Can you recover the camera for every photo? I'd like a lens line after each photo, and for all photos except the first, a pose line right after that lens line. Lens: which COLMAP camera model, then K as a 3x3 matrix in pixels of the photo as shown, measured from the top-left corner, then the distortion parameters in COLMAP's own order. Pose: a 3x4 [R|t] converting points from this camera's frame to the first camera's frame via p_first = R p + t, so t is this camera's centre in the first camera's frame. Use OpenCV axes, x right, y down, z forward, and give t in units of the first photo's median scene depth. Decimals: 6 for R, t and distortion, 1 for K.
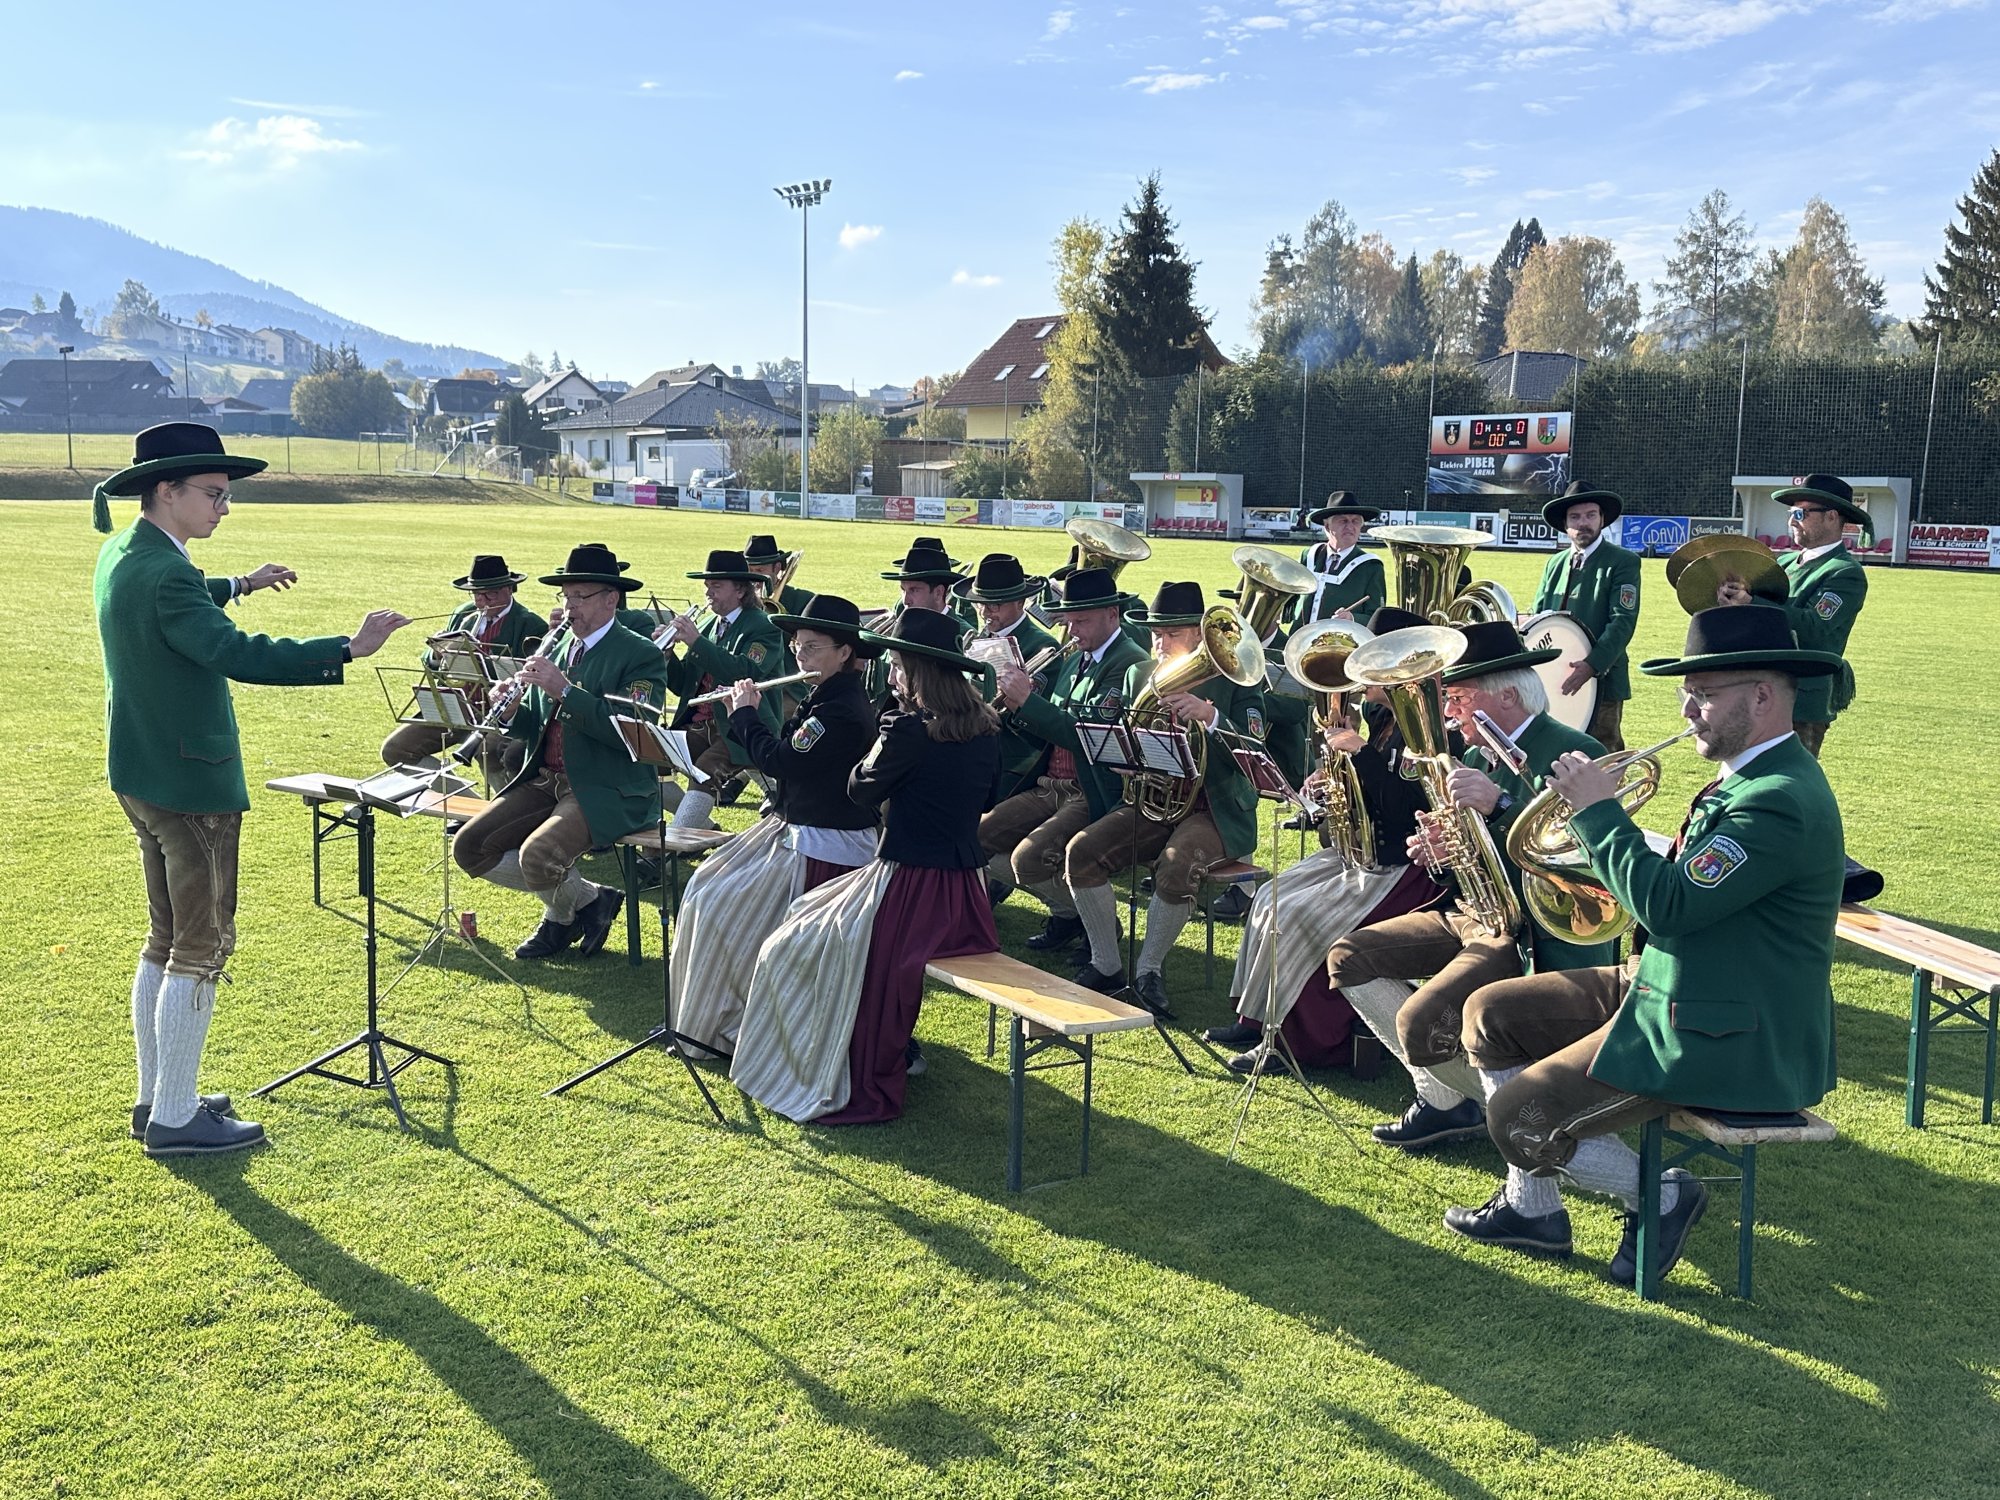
lens RADIAL K [[1829.6, 0, 974.0], [0, 1829.6, 743.5], [0, 0, 1]] dist [0.174666, -0.354361]
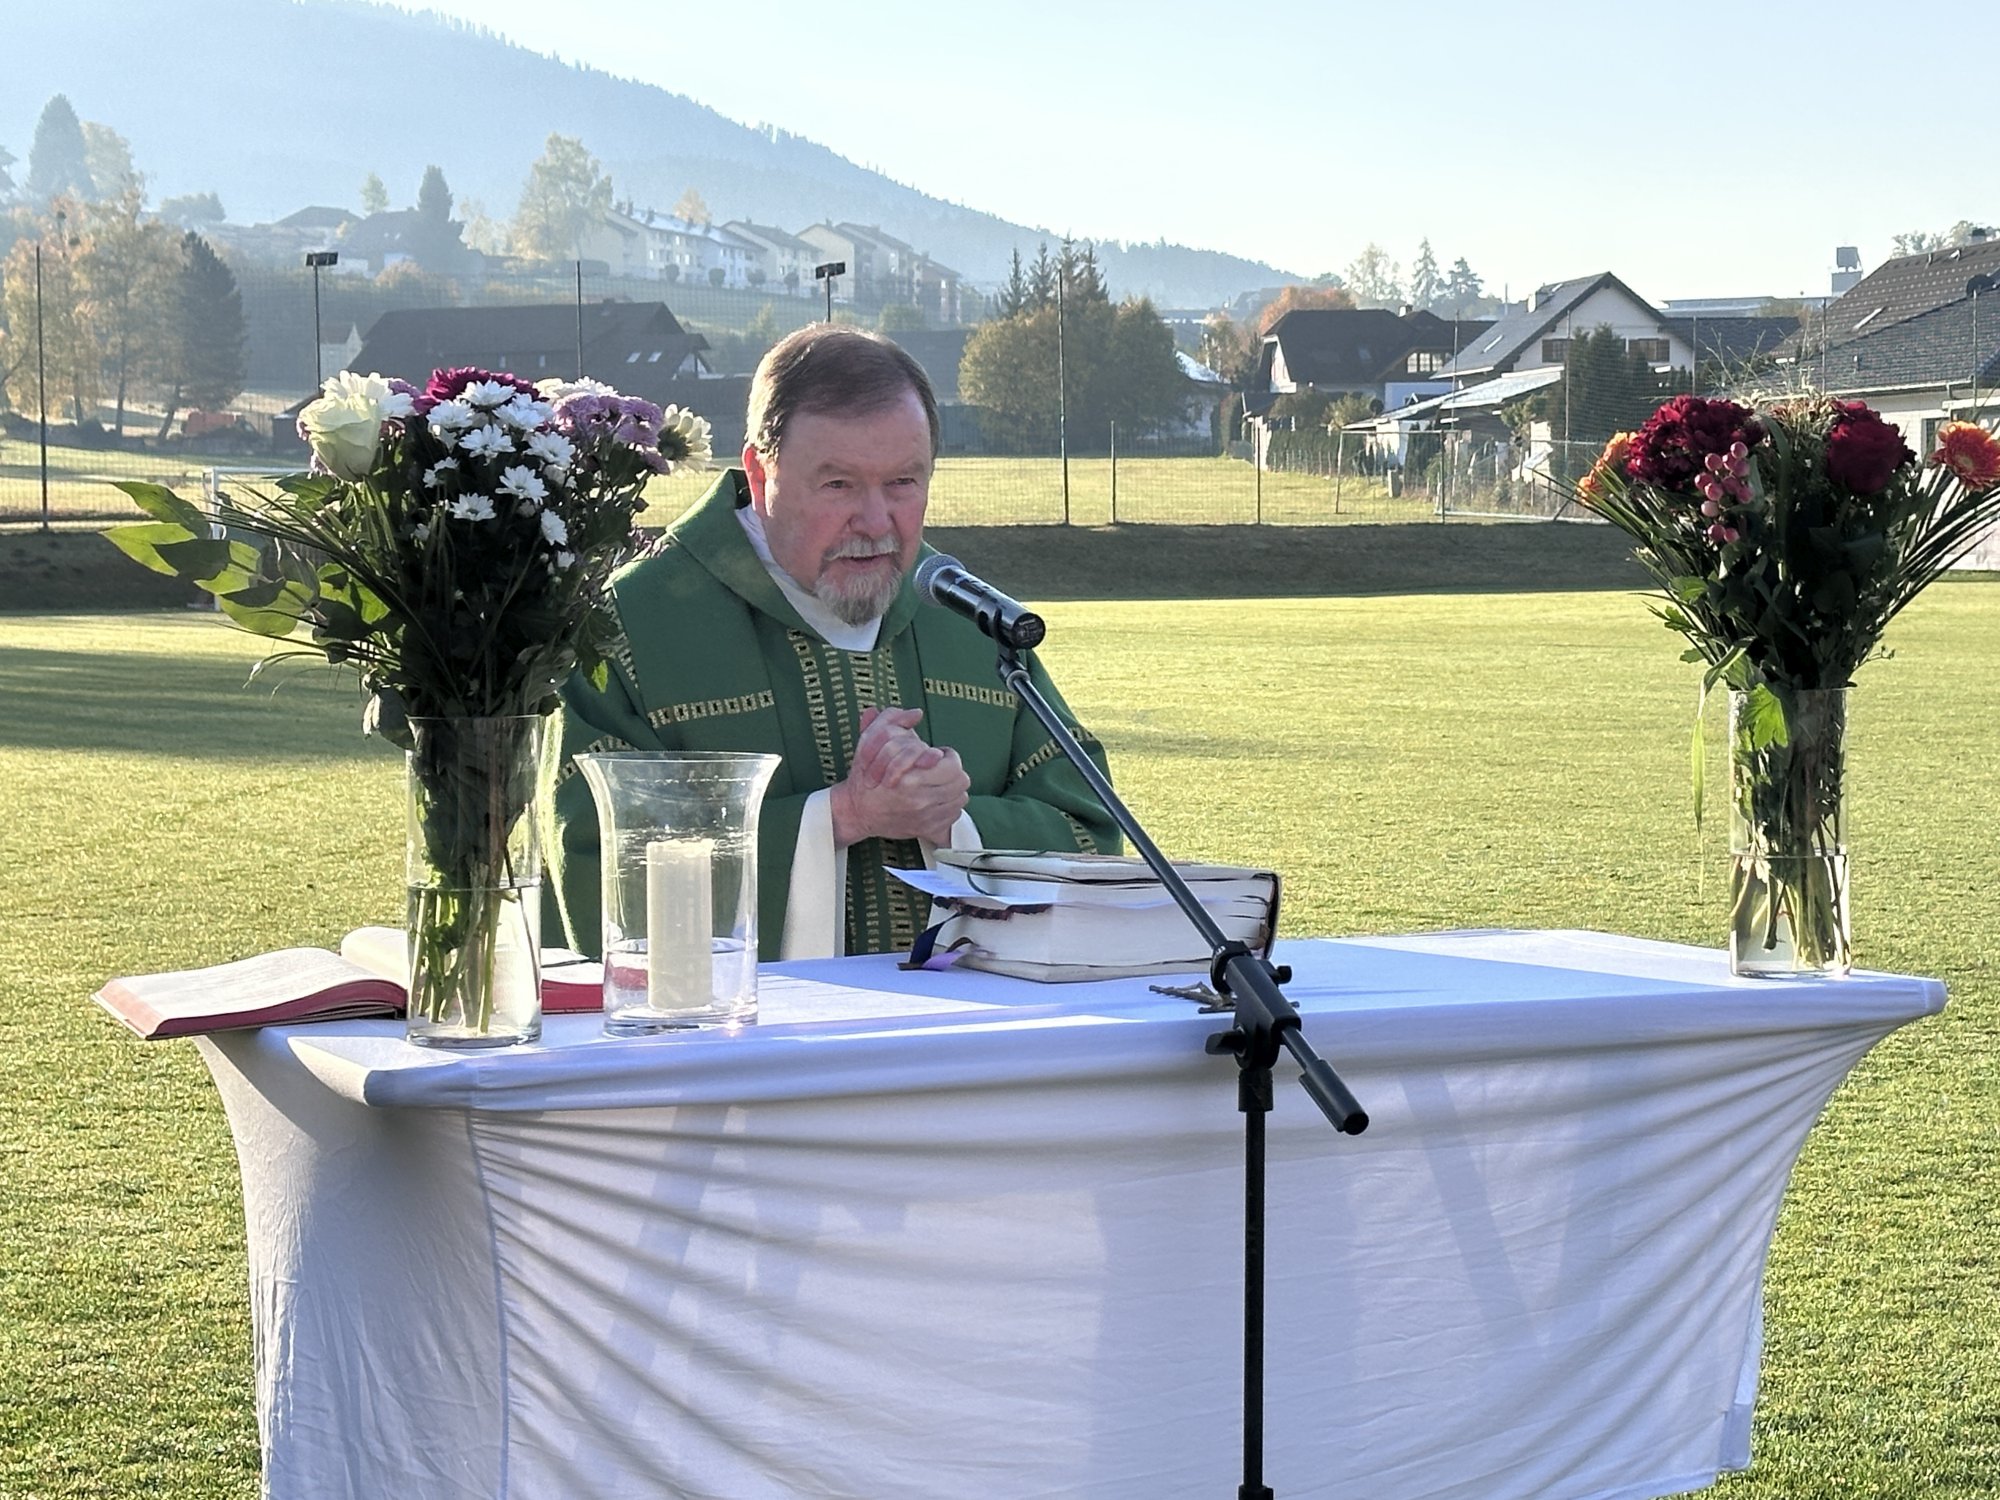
lens RADIAL K [[4409.3, 0, 1032.8], [0, 4409.3, 708.4], [0, 0, 1]] dist [0.143045, 0.141854]
pose [[0.954185, -0.013813, -0.298900, -0.119075], [-0.016033, 0.995138, -0.097172, 0.000011], [0.298789, 0.097512, 0.949324, 0.000740]]
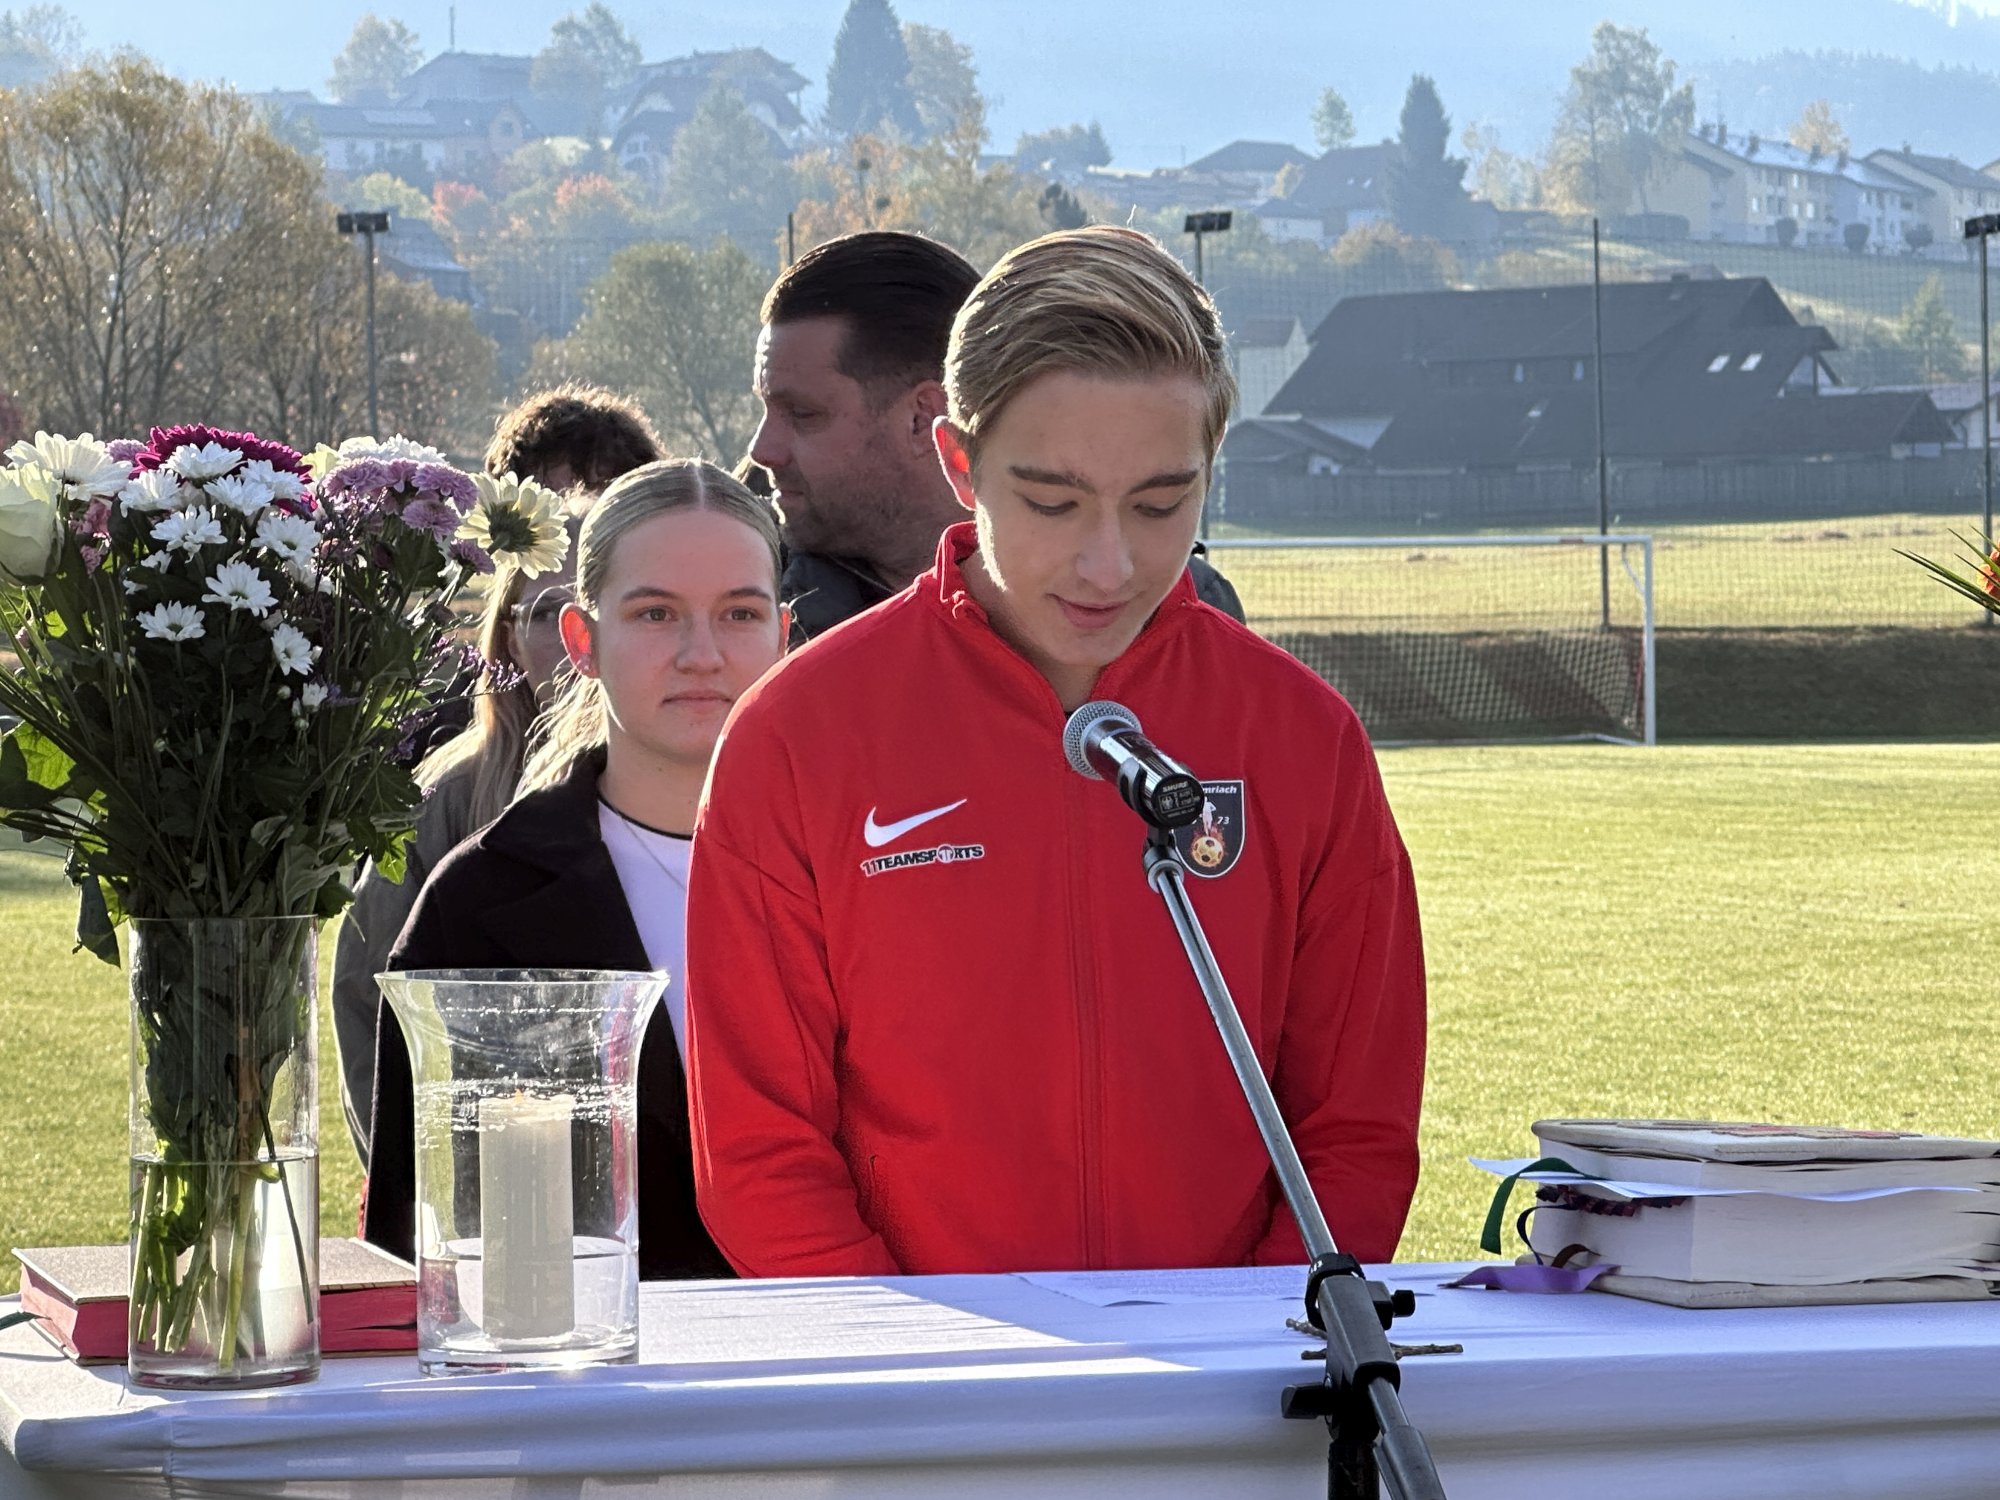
lens RADIAL K [[6877.6, 0, 1016.3], [0, 6877.6, 626.8], [0, 0, 1]] dist [-0.413359, 12.684334]
pose [[0.878755, -0.030333, -0.476308, -0.110912], [-0.037635, 0.990467, -0.132509, 0.000046], [0.475787, 0.134369, 0.869236, 0.001323]]
